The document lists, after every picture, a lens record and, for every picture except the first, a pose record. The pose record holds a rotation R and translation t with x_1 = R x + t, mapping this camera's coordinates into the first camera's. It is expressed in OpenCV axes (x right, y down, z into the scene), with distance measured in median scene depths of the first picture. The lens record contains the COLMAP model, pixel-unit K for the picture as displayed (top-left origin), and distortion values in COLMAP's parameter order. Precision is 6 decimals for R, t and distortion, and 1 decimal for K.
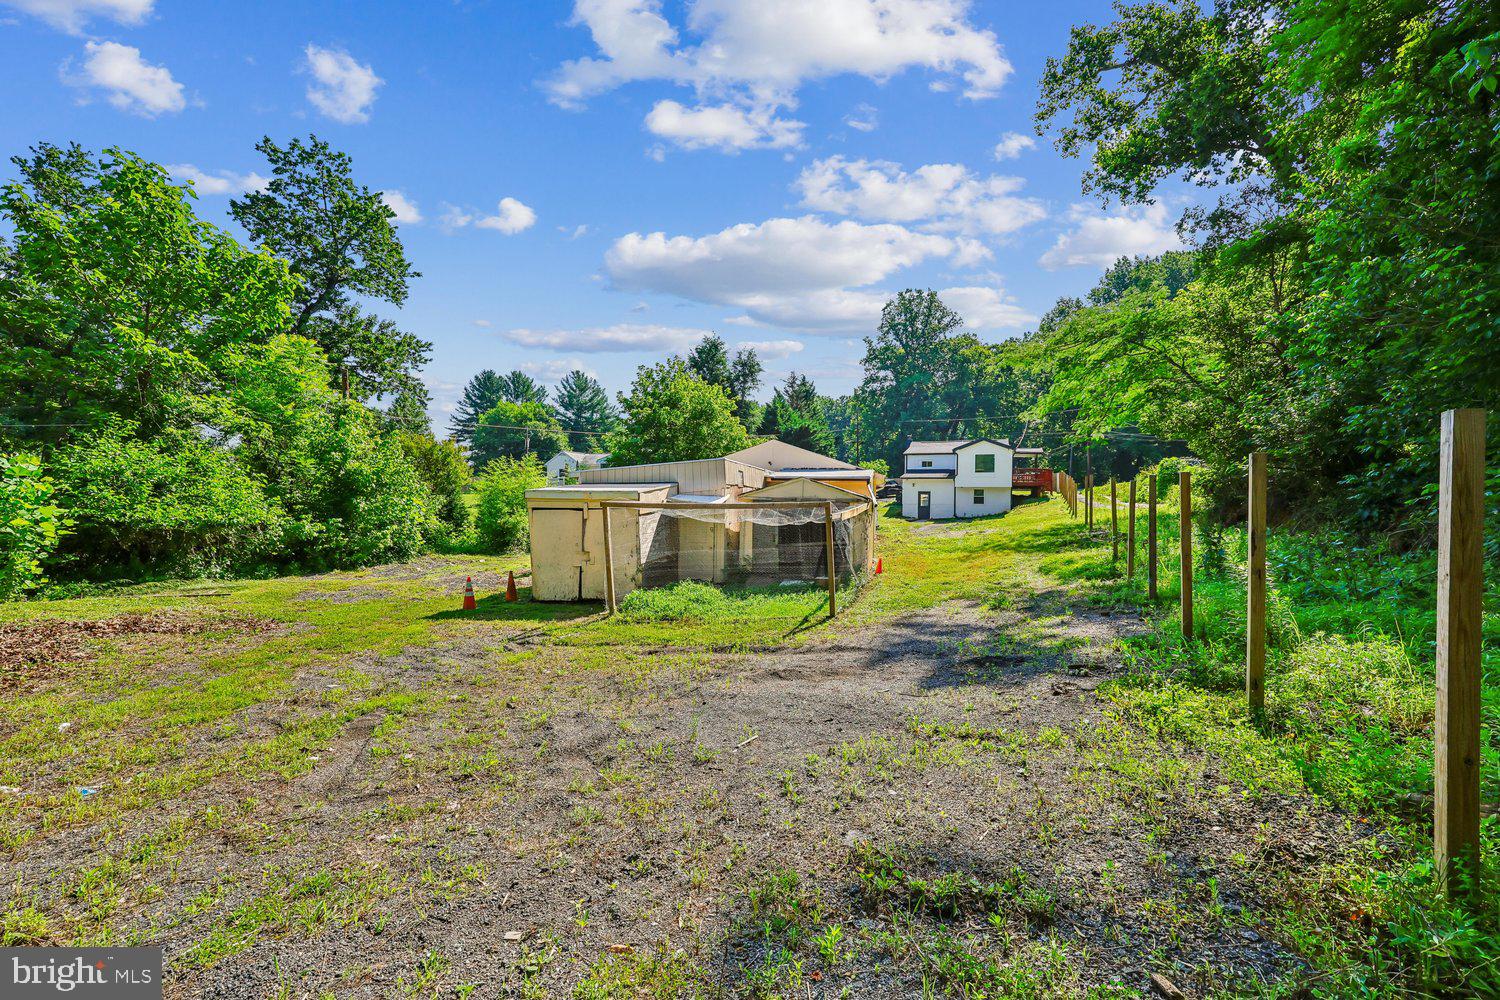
lens RADIAL K [[621.3, 0, 750.5], [0, 621.3, 514.3], [0, 0, 1]] dist [0.002250, 0.000006]
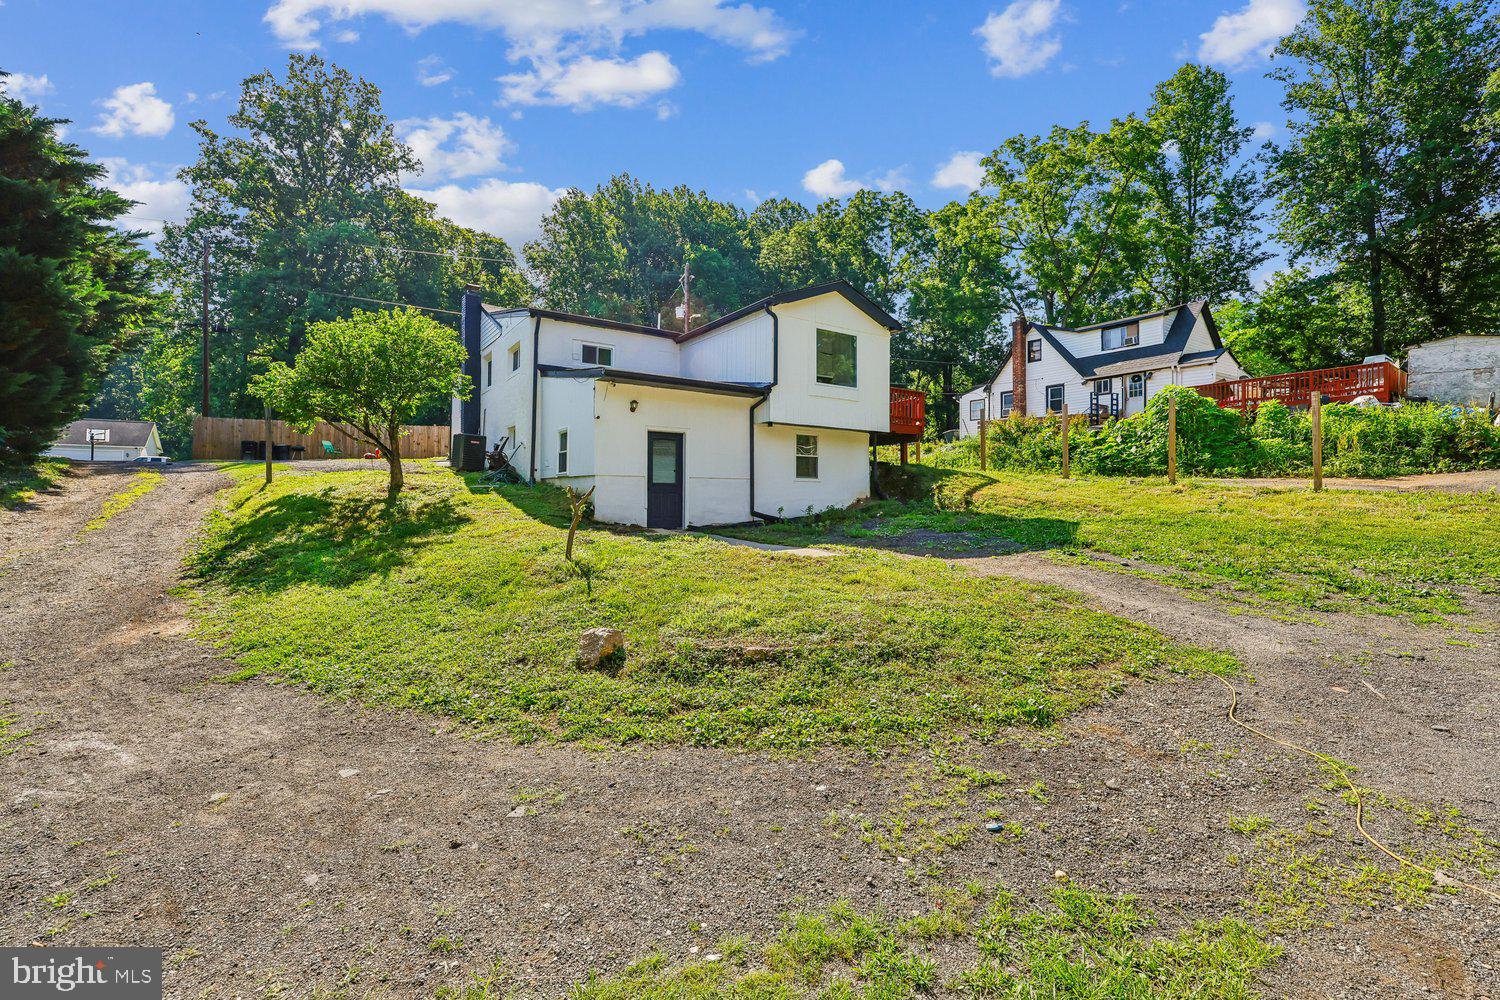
lens RADIAL K [[621.3, 0, 750.5], [0, 621.3, 514.3], [0, 0, 1]] dist [0.002250, 0.000006]
pose [[0.570147, -0.027870, 0.821070, 0.063629], [0.003633, 0.999500, 0.031404, -0.007450], [-0.821535, -0.014922, 0.569963, 0.801512]]
